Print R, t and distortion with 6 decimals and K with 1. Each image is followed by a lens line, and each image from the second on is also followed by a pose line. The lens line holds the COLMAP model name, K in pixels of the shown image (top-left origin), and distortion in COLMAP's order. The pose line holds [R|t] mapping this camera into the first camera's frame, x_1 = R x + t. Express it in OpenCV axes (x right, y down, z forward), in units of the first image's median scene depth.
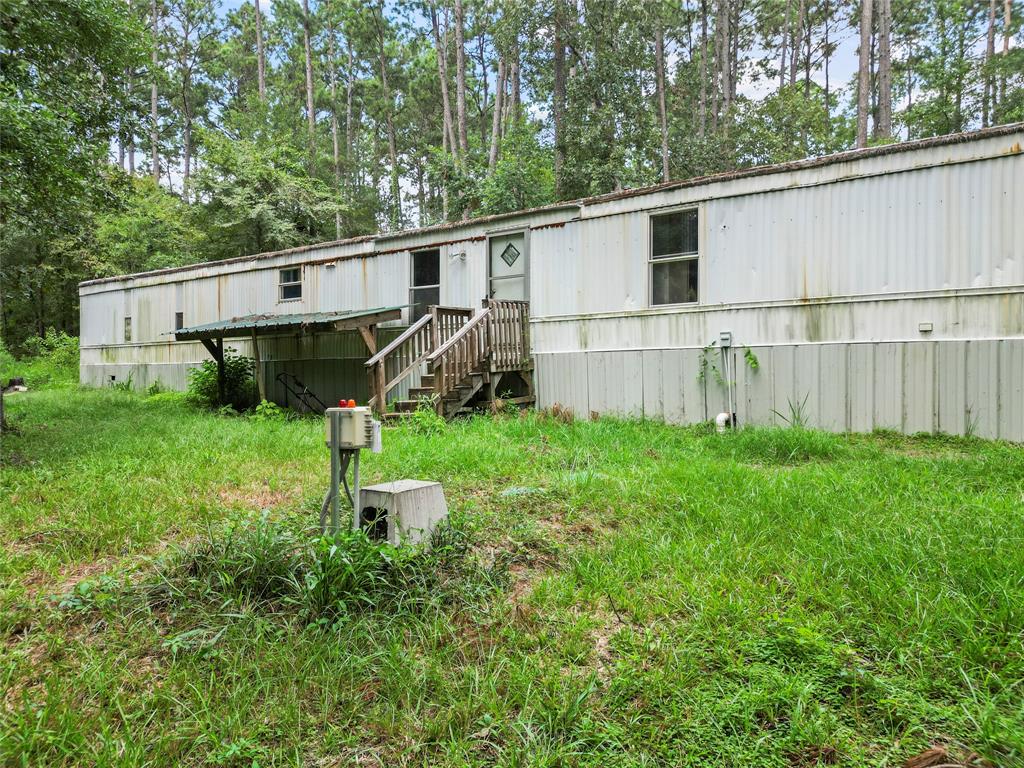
lens RADIAL K [[699.6, 0, 512.0], [0, 699.6, 384.0], [0, 0, 1]] dist [0.072230, -0.068802]
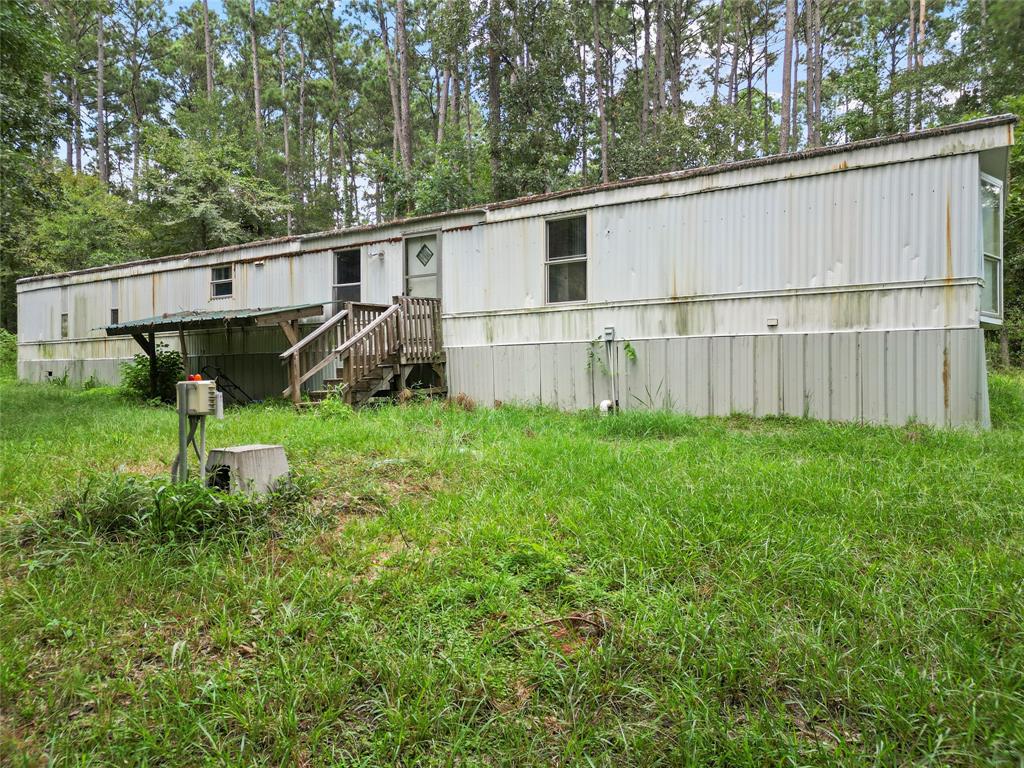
lens RADIAL K [[699.6, 0, 512.0], [0, 699.6, 384.0], [0, 0, 1]] dist [0.072230, -0.068802]
pose [[0.998900, -0.002246, 0.046835, 0.076357], [0.002256, 0.999997, -0.000146, 0.012061], [-0.046834, 0.000252, 0.998903, -0.071947]]
